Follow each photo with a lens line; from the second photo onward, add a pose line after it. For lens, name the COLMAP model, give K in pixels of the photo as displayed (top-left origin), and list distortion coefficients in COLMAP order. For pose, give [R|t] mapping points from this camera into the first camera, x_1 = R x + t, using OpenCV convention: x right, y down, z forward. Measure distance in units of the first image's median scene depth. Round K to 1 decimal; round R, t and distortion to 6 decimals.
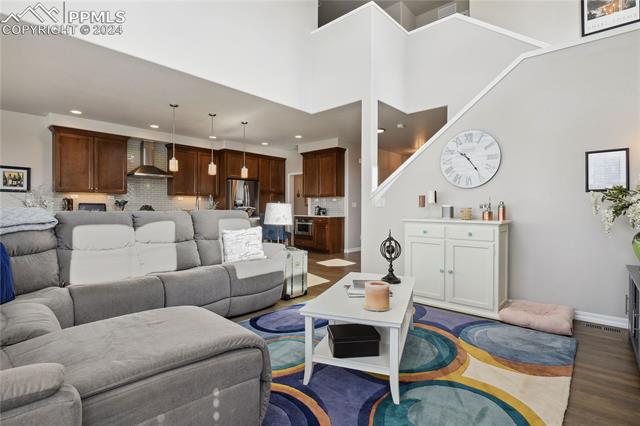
lens RADIAL K [[315.7, 0, 325.2], [0, 315.7, 210.3], [0, 0, 1]] dist [-0.011912, -0.003757]
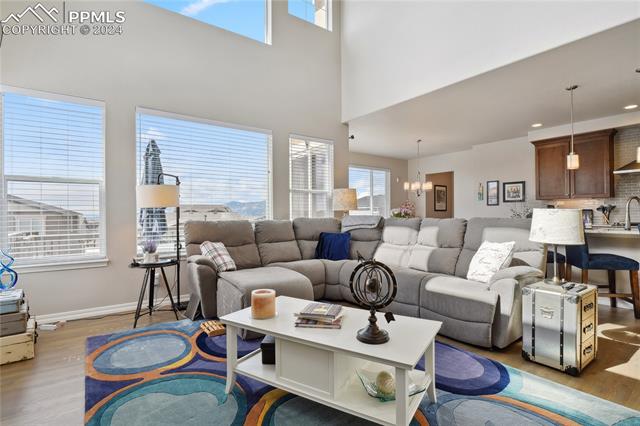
lens RADIAL K [[315.7, 0, 324.8], [0, 315.7, 216.4], [0, 0, 1]] dist [-0.011912, -0.003757]
pose [[-0.199968, 0.003903, -0.979795, 0.393441], [-0.002319, 0.999987, 0.004456, -0.004636], [0.979800, 0.003163, -0.199956, 0.490415]]
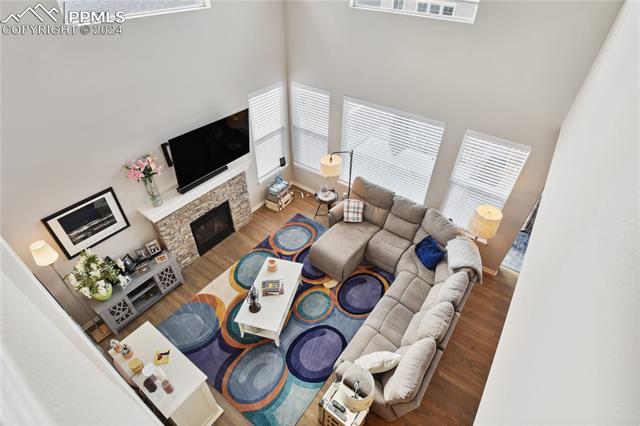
lens RADIAL K [[315.7, 0, 324.6], [0, 315.7, 219.7], [0, 0, 1]] dist [-0.011912, -0.003757]
pose [[-0.994633, 0.043533, -0.093861, -0.009650], [-0.029650, 0.749203, 0.661677, -0.589005], [0.099126, 0.660909, -0.743891, 0.938209]]
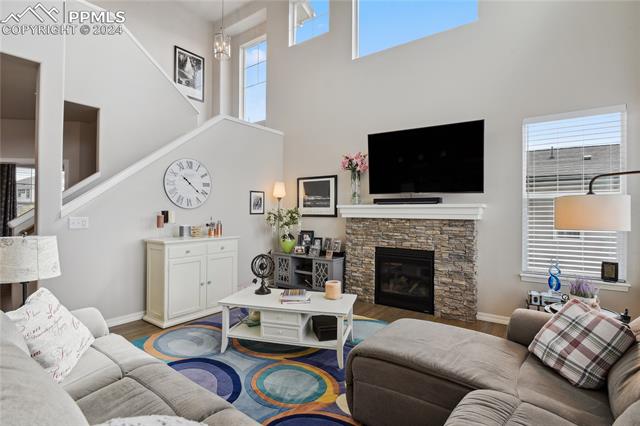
lens RADIAL K [[315.7, 0, 319.6], [0, 315.7, 207.7], [0, 0, 1]] dist [-0.011912, -0.003757]
pose [[-0.087947, 0.008111, 0.996092, -0.492481], [0.001047, 0.999967, -0.008050, -0.043639], [-0.996125, 0.000335, -0.087953, 0.423018]]
